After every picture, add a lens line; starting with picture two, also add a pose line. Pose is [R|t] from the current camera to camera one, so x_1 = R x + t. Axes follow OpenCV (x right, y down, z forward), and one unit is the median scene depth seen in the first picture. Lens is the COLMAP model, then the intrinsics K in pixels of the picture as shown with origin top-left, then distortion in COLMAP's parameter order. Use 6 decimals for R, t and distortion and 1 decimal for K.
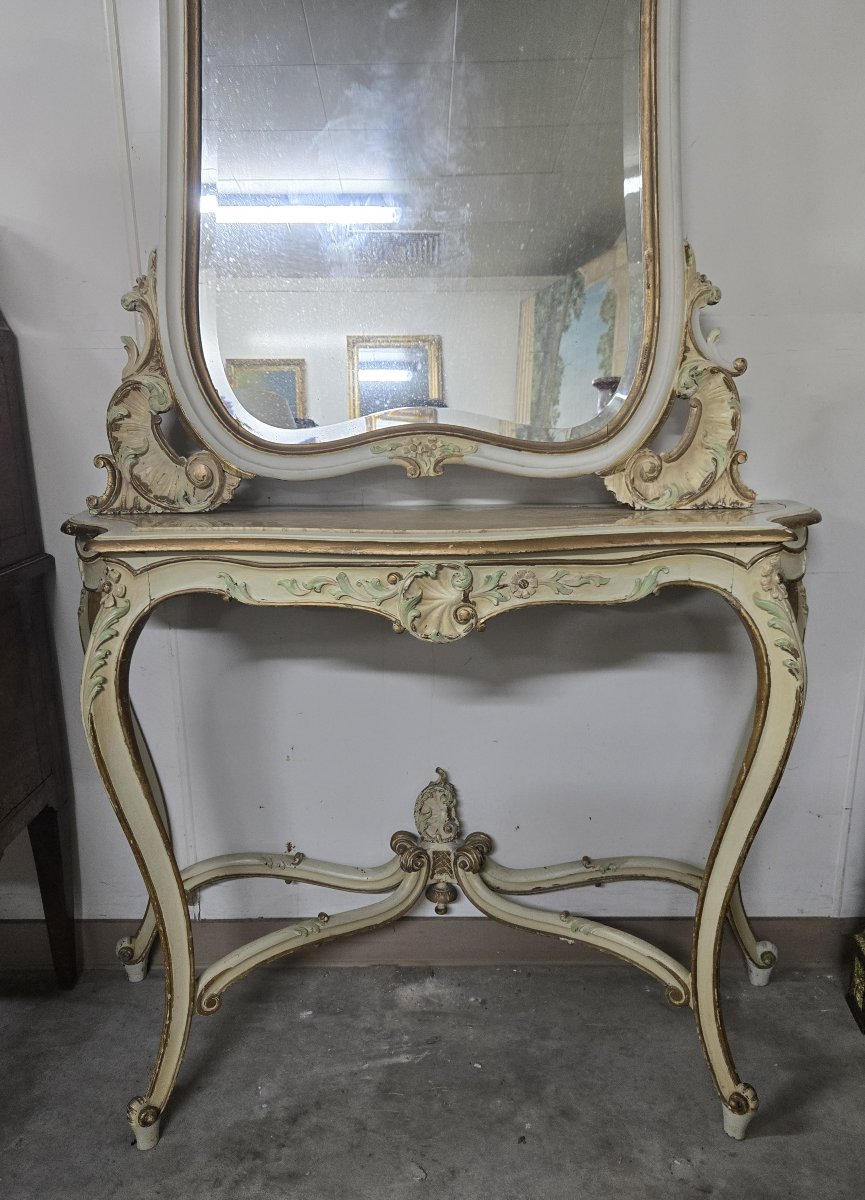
lens RADIAL K [[855.7, 0, 433.6], [0, 855.7, 637.3], [0, 0, 1]] dist [0.003267, -0.005567]
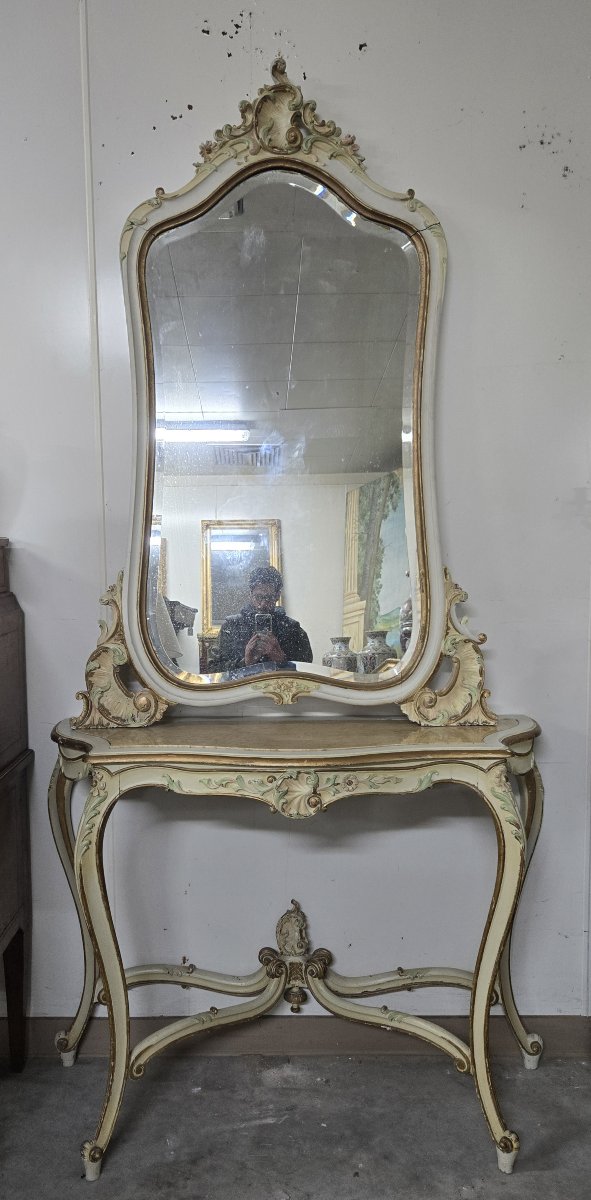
lens RADIAL K [[840.5, 0, 265.0], [0, 840.5, 606.3], [0, 0, 1]] dist [0.006236, -0.003351]
pose [[0.999998, 0.000141, -0.002185, -0.042015], [-0.000541, 0.982873, -0.184285, -0.075707], [0.002121, 0.184286, 0.982870, -0.506186]]
